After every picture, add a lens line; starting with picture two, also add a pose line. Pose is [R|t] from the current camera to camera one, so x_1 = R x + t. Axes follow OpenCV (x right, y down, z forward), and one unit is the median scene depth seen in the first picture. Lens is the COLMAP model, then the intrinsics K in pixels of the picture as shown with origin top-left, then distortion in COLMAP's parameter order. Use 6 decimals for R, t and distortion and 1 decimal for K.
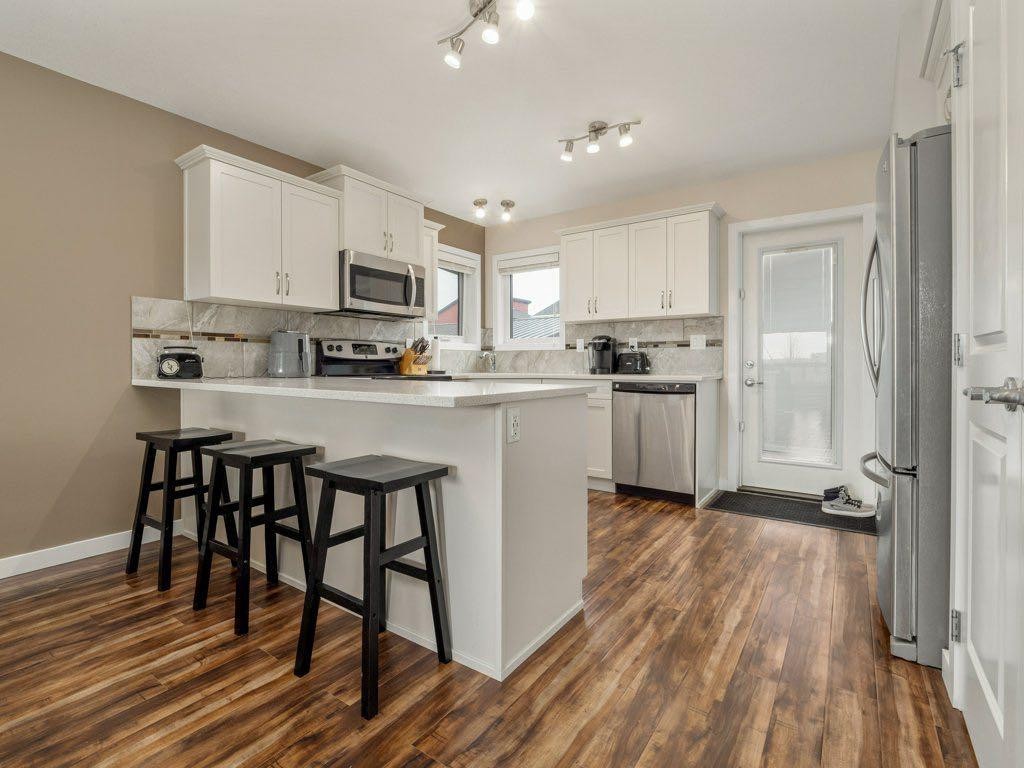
lens RADIAL K [[503.2, 0, 512.5], [0, 503.2, 381.2], [0, 0, 1]] dist [-0.022854, -0.000903]
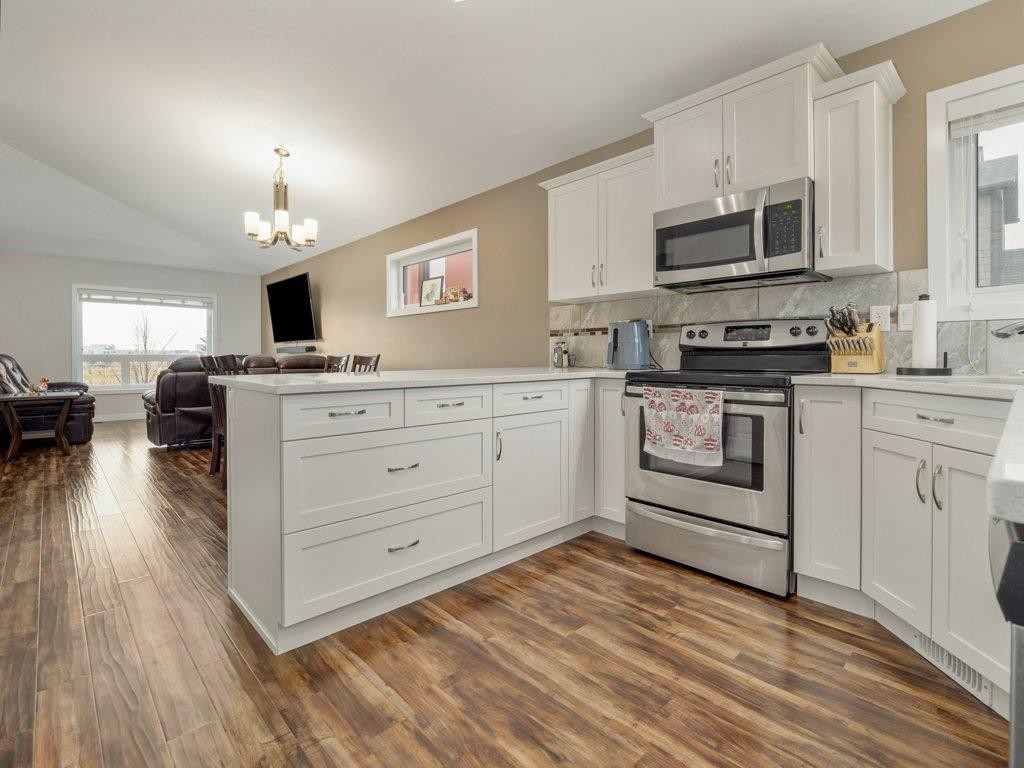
lens RADIAL K [[503.2, 0, 513.9], [0, 503.2, 378.5], [0, 0, 1]] dist [-0.022854, -0.000903]
pose [[-0.226937, 0.054735, -0.972370, 0.594650], [-0.015647, 0.998086, 0.059834, -0.048884], [0.973784, 0.028793, -0.225646, 1.115175]]
